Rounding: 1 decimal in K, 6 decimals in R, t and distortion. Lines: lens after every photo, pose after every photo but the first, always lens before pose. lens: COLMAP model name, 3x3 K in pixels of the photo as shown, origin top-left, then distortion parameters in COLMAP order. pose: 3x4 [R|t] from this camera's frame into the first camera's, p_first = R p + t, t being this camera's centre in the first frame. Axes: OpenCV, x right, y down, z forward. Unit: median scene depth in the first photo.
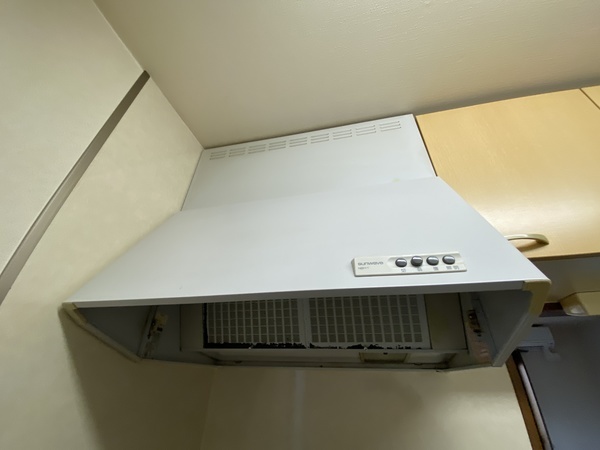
lens RADIAL K [[245.9, 0, 304.5], [0, 245.9, 223.3], [0, 0, 1]] dist [-0.013648, -0.001133]
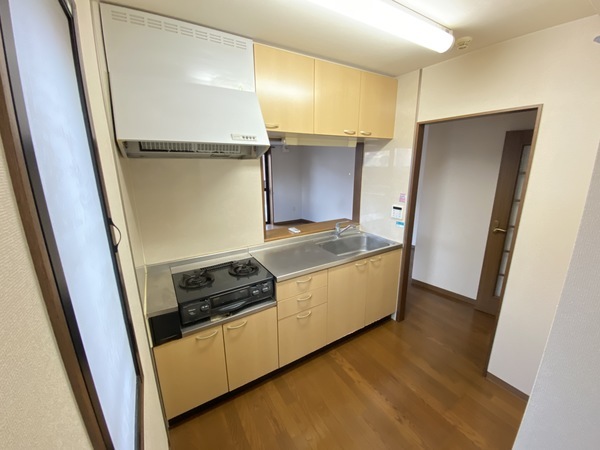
lens RADIAL K [[245.9, 0, 301.9], [0, 245.9, 223.9], [0, 0, 1]] dist [-0.013648, -0.001133]
pose [[0.715411, -0.188644, 0.672756, -0.991725], [-0.358618, 0.727221, 0.585272, -0.783289], [-0.599650, -0.659972, 0.452611, -1.224375]]
